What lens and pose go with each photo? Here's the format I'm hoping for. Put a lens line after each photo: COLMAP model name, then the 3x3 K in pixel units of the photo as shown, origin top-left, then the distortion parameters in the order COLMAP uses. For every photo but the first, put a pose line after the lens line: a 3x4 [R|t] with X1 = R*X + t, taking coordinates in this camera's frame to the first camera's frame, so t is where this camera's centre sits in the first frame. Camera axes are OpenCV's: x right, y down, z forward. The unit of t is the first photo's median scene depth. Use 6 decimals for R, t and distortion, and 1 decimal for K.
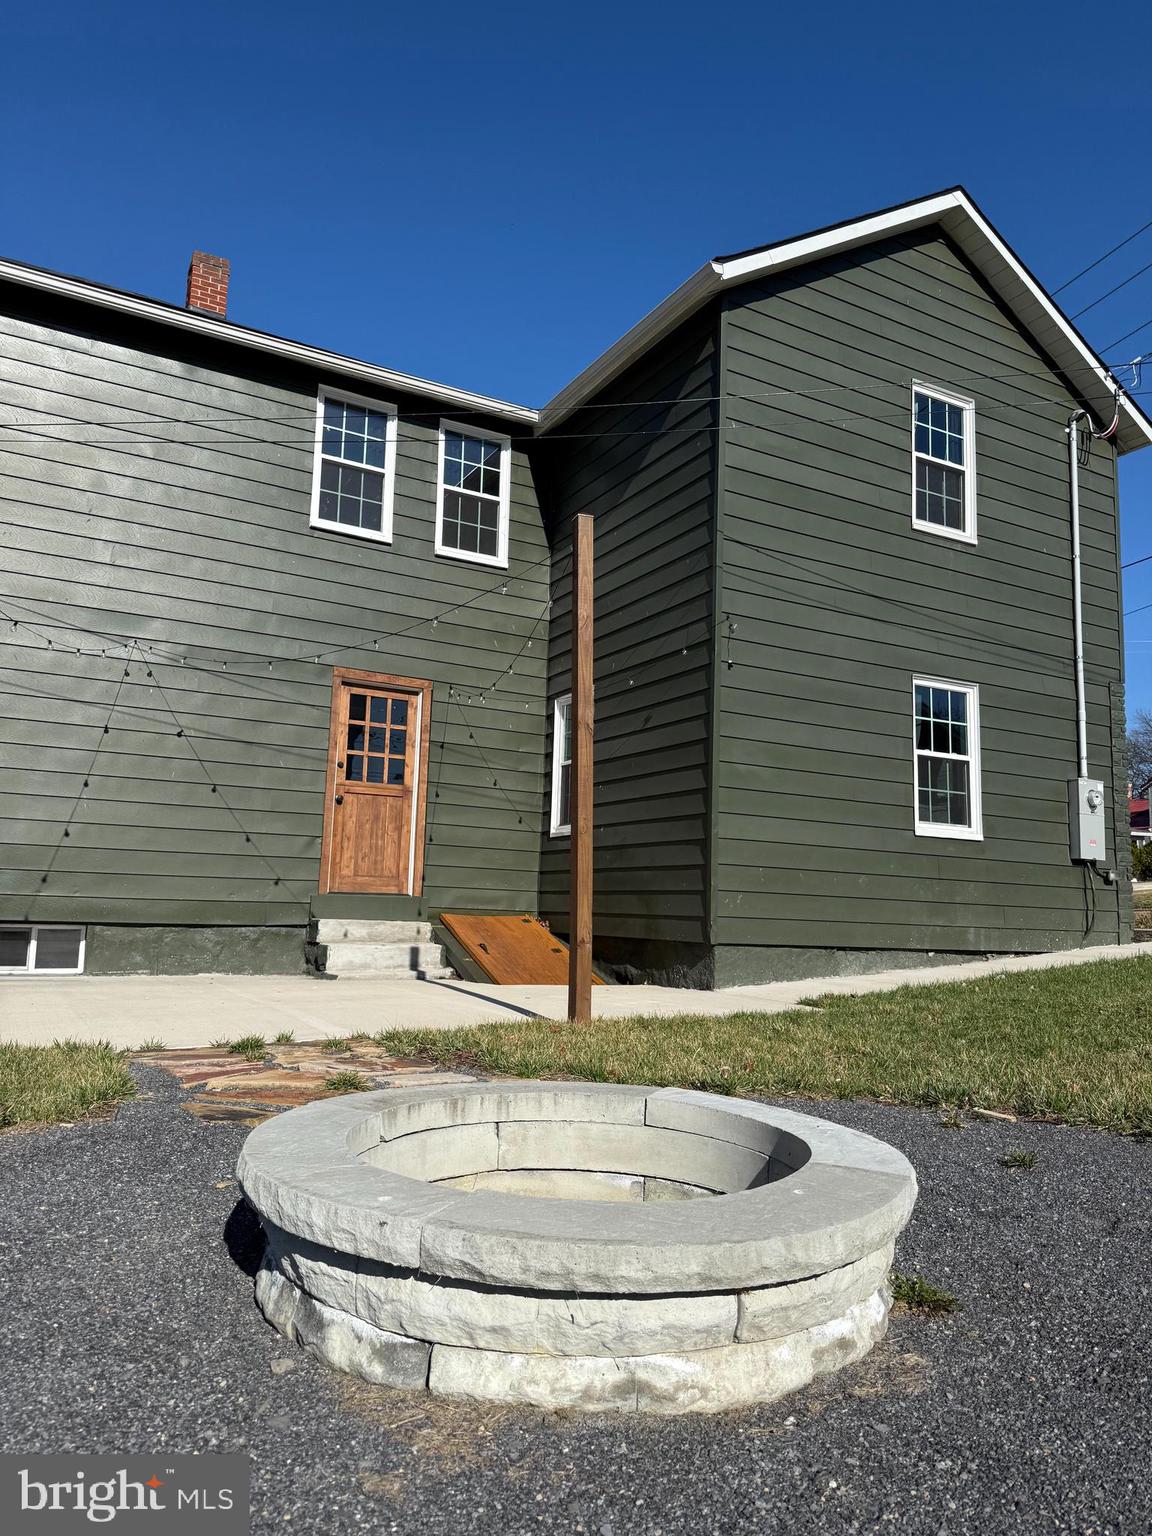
lens RADIAL K [[1070.0, 0, 576.0], [0, 1070.0, 768.0], [0, 0, 1]] dist [0.162877, -0.296763]
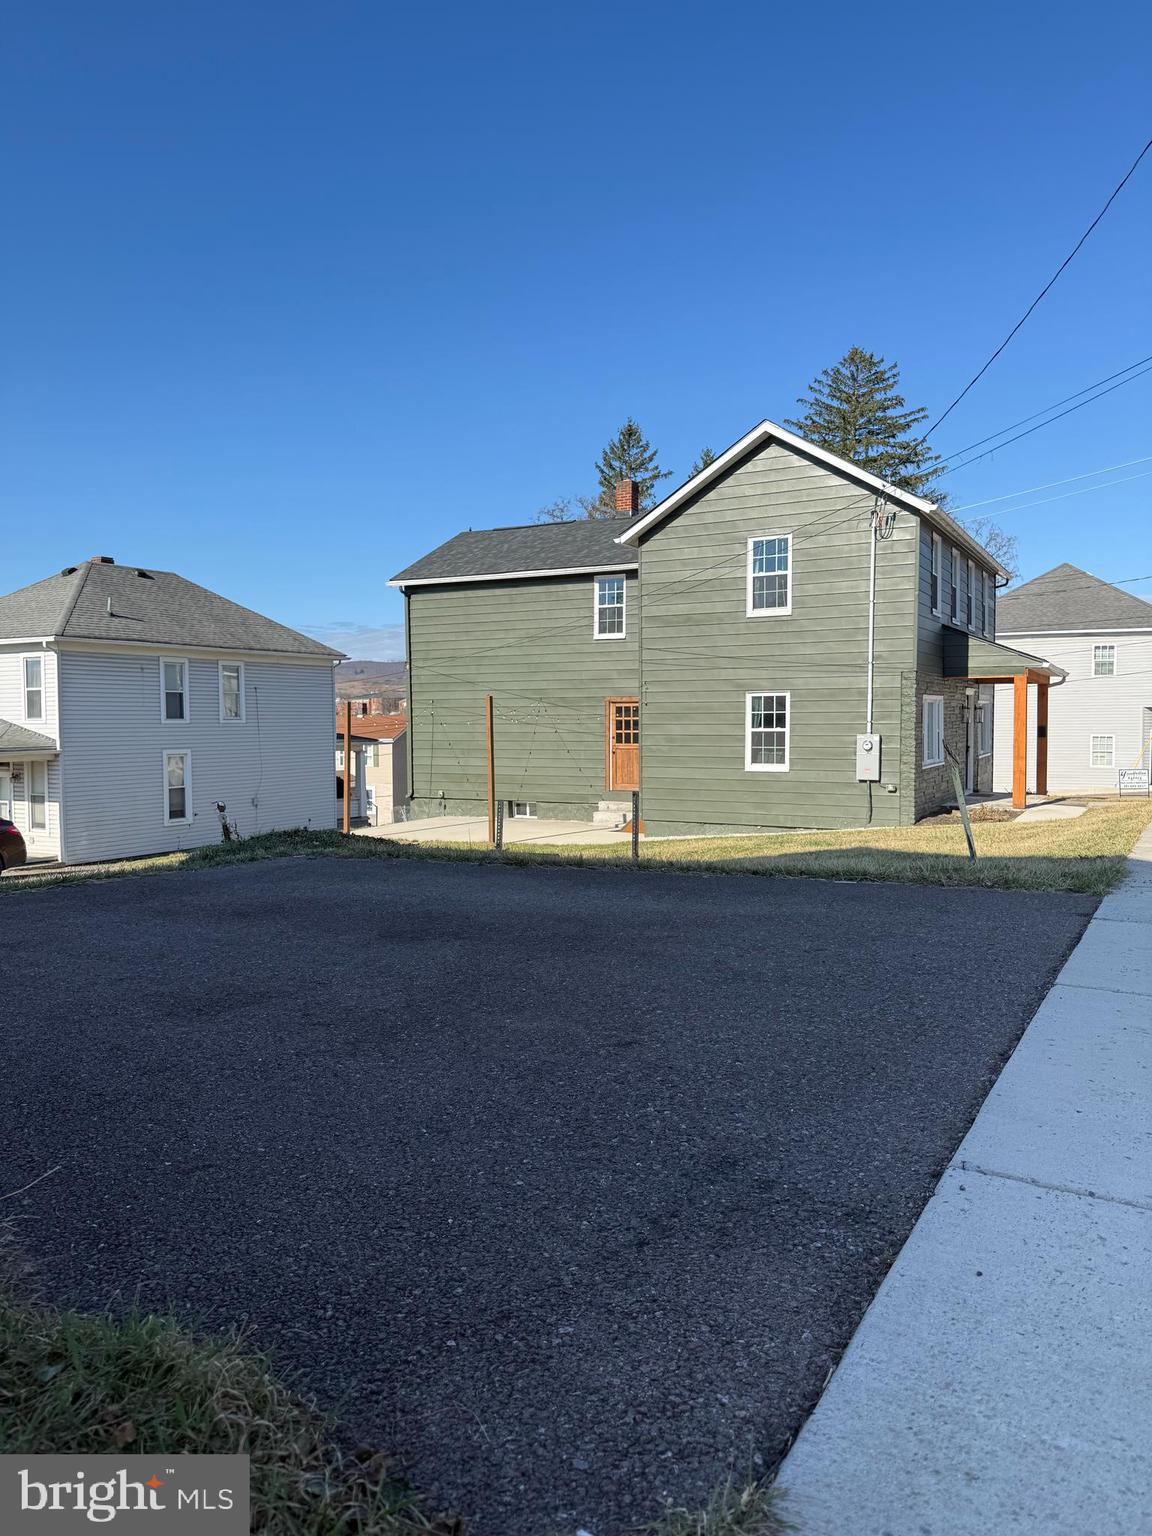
lens RADIAL K [[1070.0, 0, 576.0], [0, 1070.0, 768.0], [0, 0, 1]] dist [0.162877, -0.296763]
pose [[0.539144, 0.003752, -0.842205, 1.731593], [0.136809, 0.986319, 0.091973, -0.165173], [0.831028, -0.164808, 0.531254, -0.341745]]
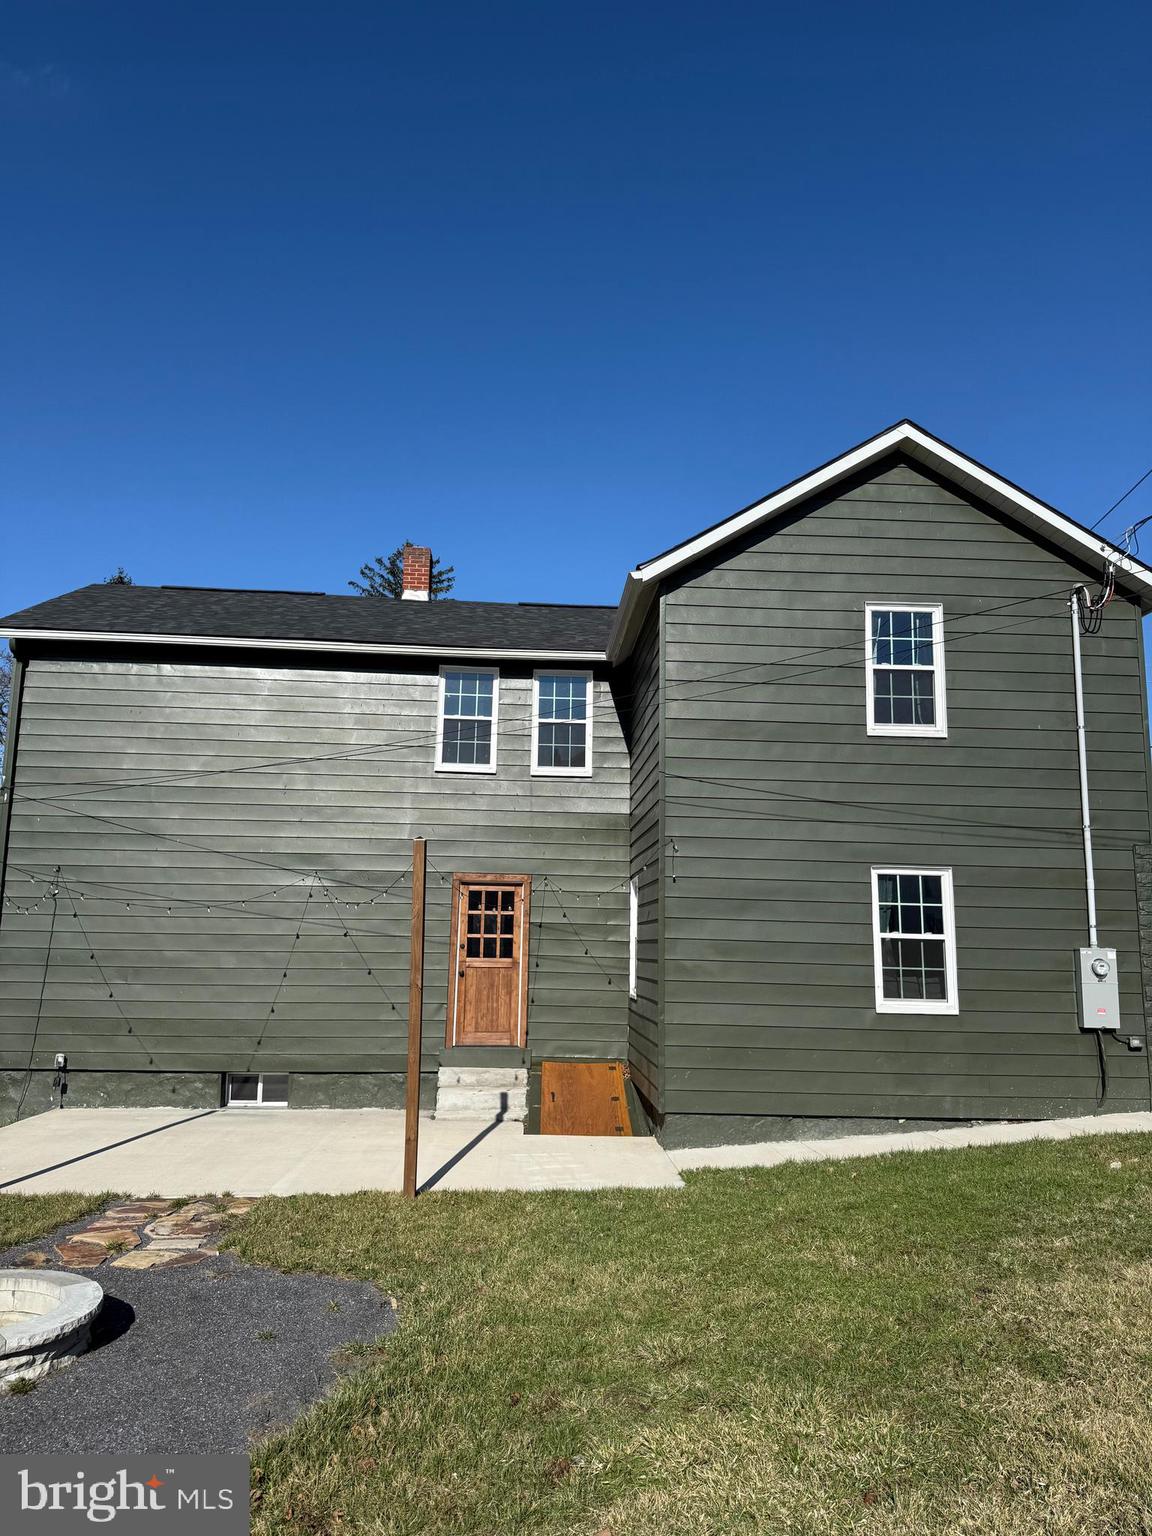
lens RADIAL K [[1070.0, 0, 576.0], [0, 1070.0, 768.0], [0, 0, 1]] dist [0.162877, -0.296763]
pose [[0.901313, -0.086369, -0.424470, 0.490680], [0.067901, 0.995977, -0.058477, -0.134790], [0.427813, 0.023885, 0.903552, -0.147815]]
